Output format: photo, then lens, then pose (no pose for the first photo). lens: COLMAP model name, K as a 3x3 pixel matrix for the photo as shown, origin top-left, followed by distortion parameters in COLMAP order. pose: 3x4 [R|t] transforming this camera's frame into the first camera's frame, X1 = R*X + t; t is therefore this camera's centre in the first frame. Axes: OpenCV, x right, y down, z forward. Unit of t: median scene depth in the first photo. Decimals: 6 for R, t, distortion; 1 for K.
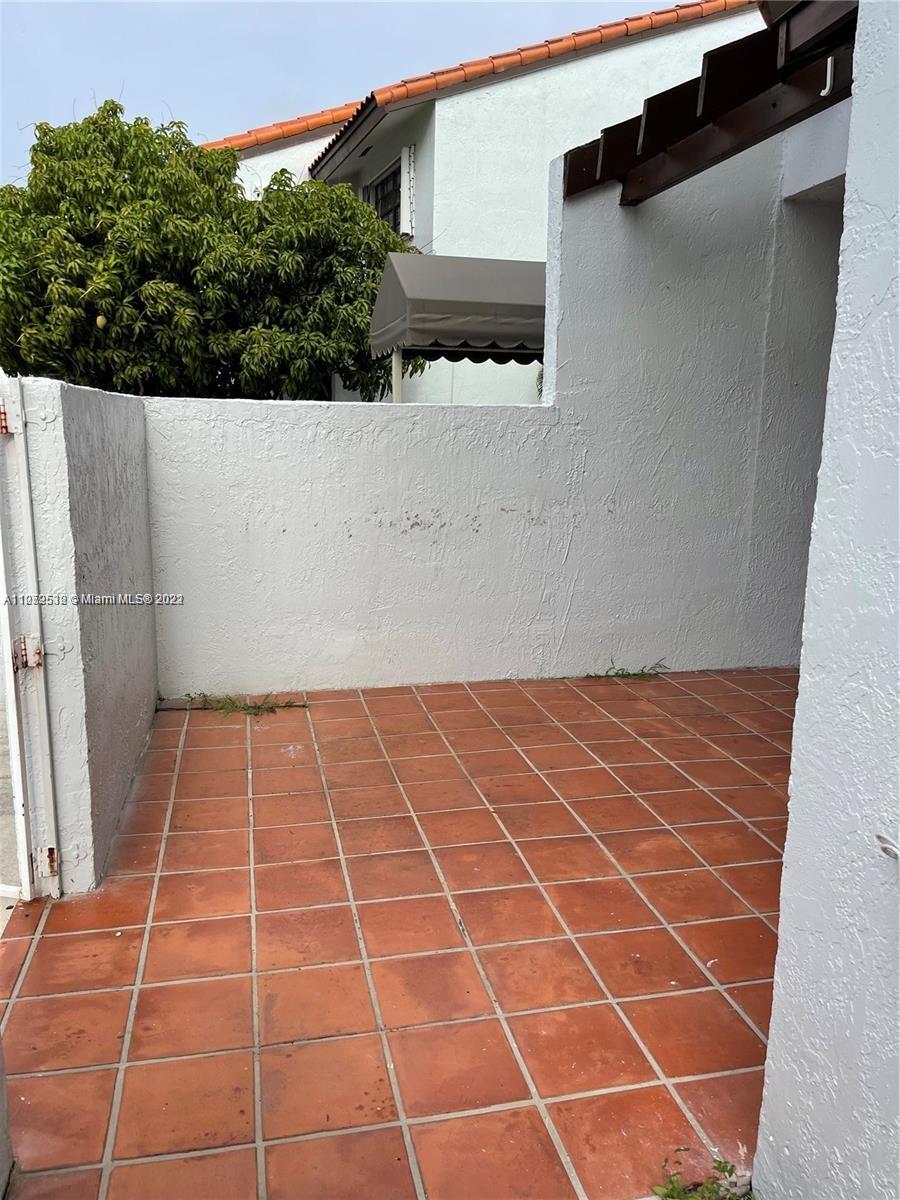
lens RADIAL K [[904.0, 0, 450.0], [0, 904.0, 600.0], [0, 0, 1]] dist [0.077224, -0.100938]
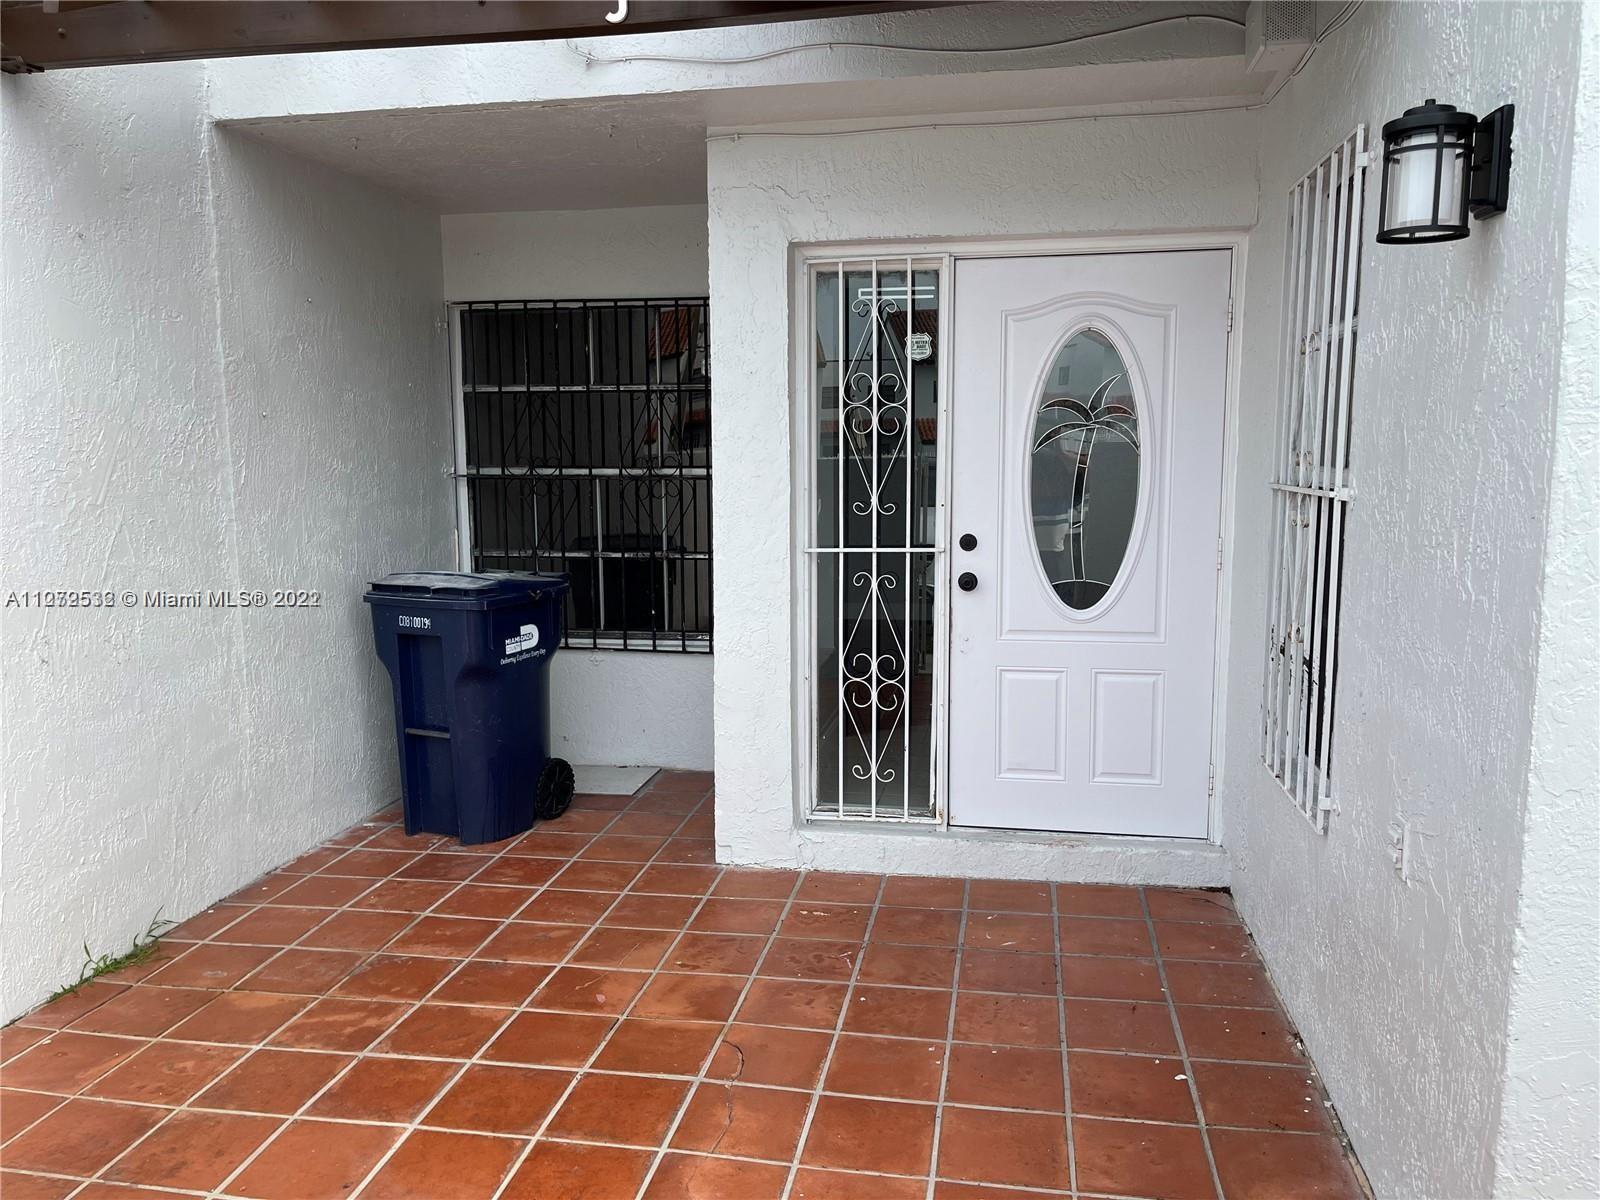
lens RADIAL K [[1205.3, 0, 806.3], [0, 1205.3, 606.7], [0, 0, 1]] dist [0.077224, -0.100938]
pose [[0.391662, -0.139087, 0.909536, -0.271862], [0.190583, 0.979334, 0.067692, -0.094437], [-0.900155, 0.146830, 0.410076, 0.345103]]
